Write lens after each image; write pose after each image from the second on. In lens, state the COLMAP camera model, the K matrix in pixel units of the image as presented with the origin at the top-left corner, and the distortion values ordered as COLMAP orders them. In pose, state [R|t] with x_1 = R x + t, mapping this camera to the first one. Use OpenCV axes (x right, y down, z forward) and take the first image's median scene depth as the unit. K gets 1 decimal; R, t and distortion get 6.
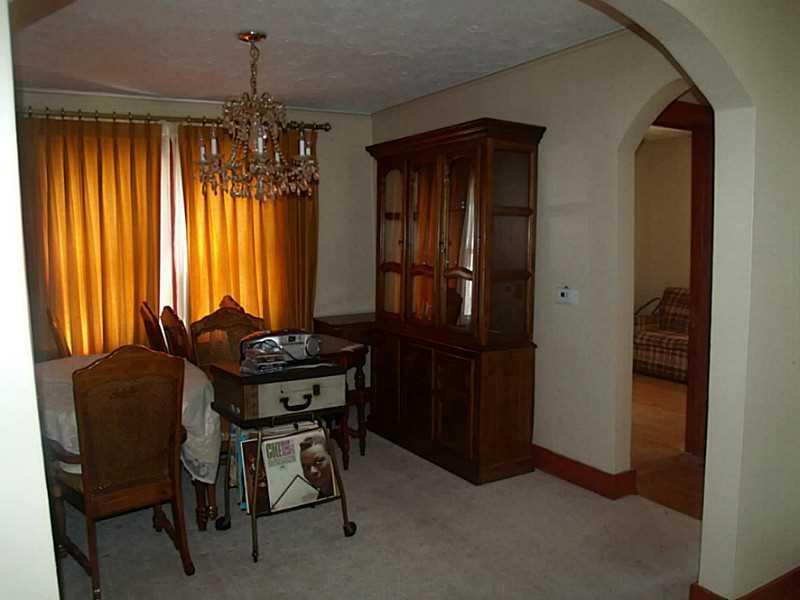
lens RADIAL K [[653.3, 0, 395.3], [0, 653.3, 300.7], [0, 0, 1]] dist [-0.016601, 0.000234]
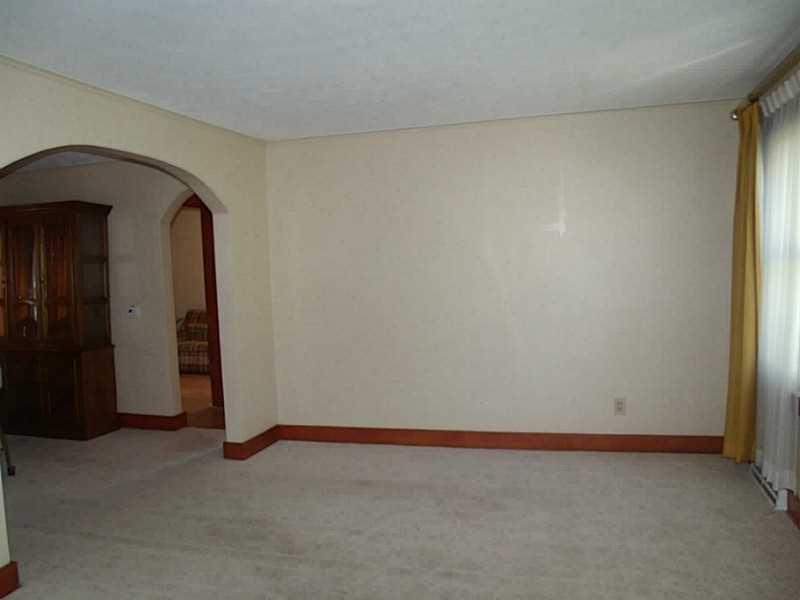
lens RADIAL K [[653.3, 0, 400.7], [0, 653.3, 305.2], [0, 0, 1]] dist [-0.016601, 0.000234]
pose [[0.747020, -0.065048, 0.661612, -0.275272], [0.097395, 0.995172, -0.012125, 0.055524], [-0.657629, 0.073495, 0.749749, -0.565942]]
